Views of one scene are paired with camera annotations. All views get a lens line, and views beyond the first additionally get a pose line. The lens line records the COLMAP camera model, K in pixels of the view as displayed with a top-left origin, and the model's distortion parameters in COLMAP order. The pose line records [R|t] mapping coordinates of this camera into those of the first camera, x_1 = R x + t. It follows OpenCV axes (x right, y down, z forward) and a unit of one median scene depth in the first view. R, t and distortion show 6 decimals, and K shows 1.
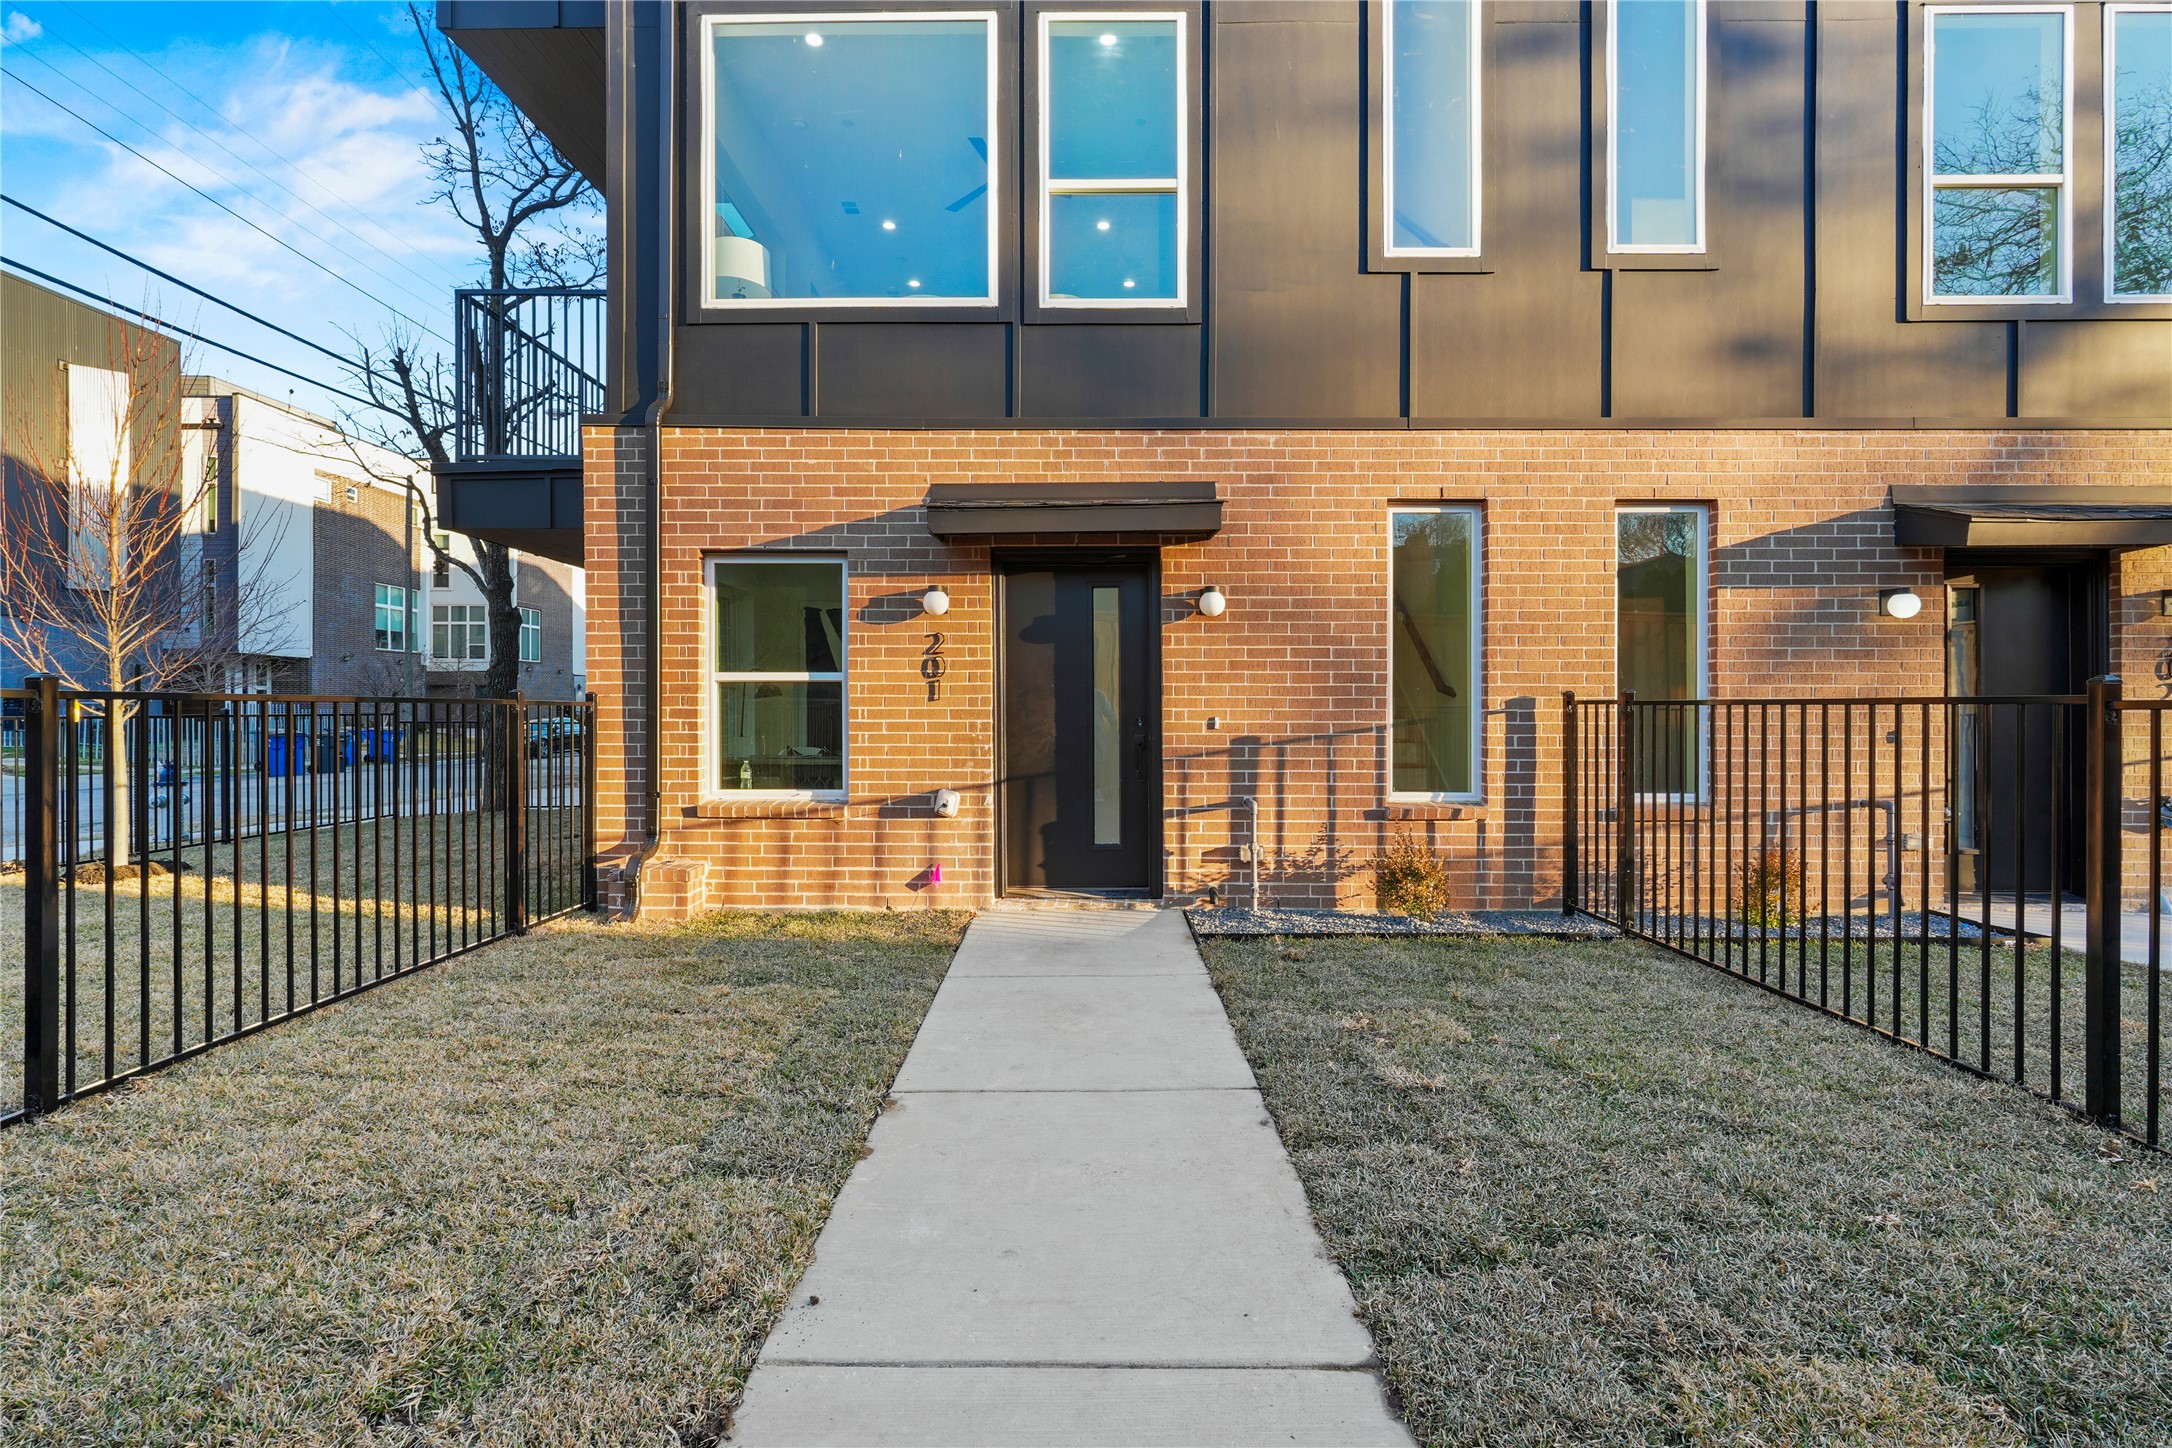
lens RADIAL K [[1048.1, 0, 1086.0], [0, 1048.1, 724.0], [0, 0, 1]] dist [-0.002589, 0.000511]
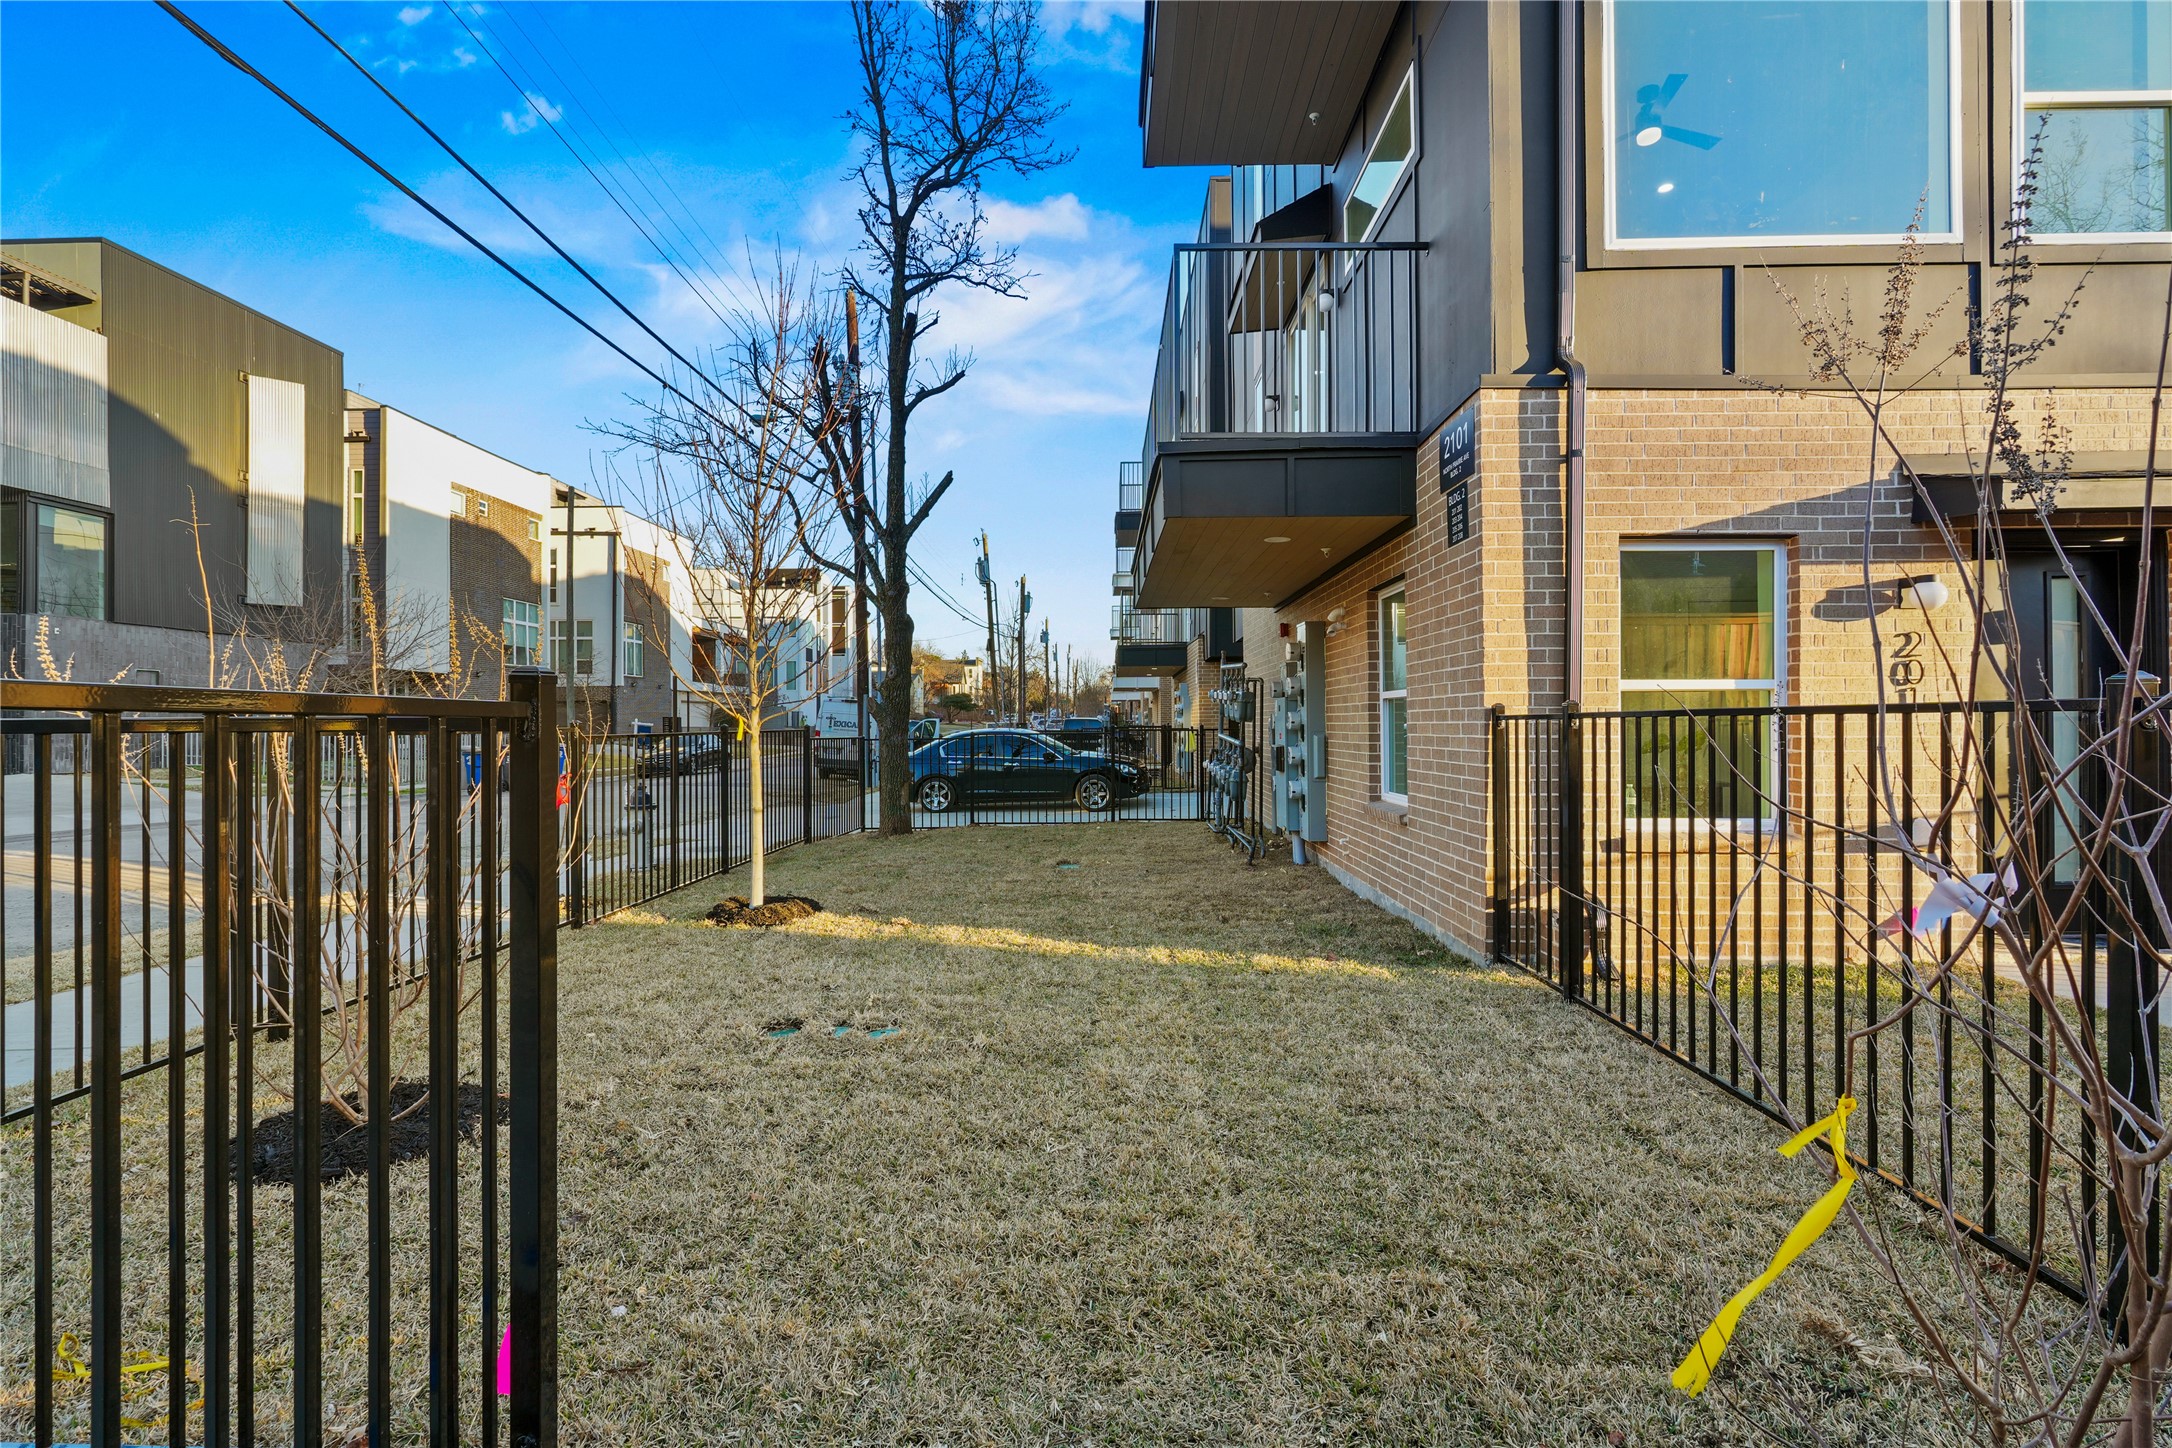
lens RADIAL K [[1042.7, 0, 1086.0], [0, 1042.7, 724.0], [0, 0, 1]] dist [-0.001060, 0.001044]
pose [[0.999805, -0.003354, -0.019476, -0.669557], [0.003158, 0.999944, -0.010086, -0.005907], [0.019508, 0.010023, 0.999759, 0.133125]]
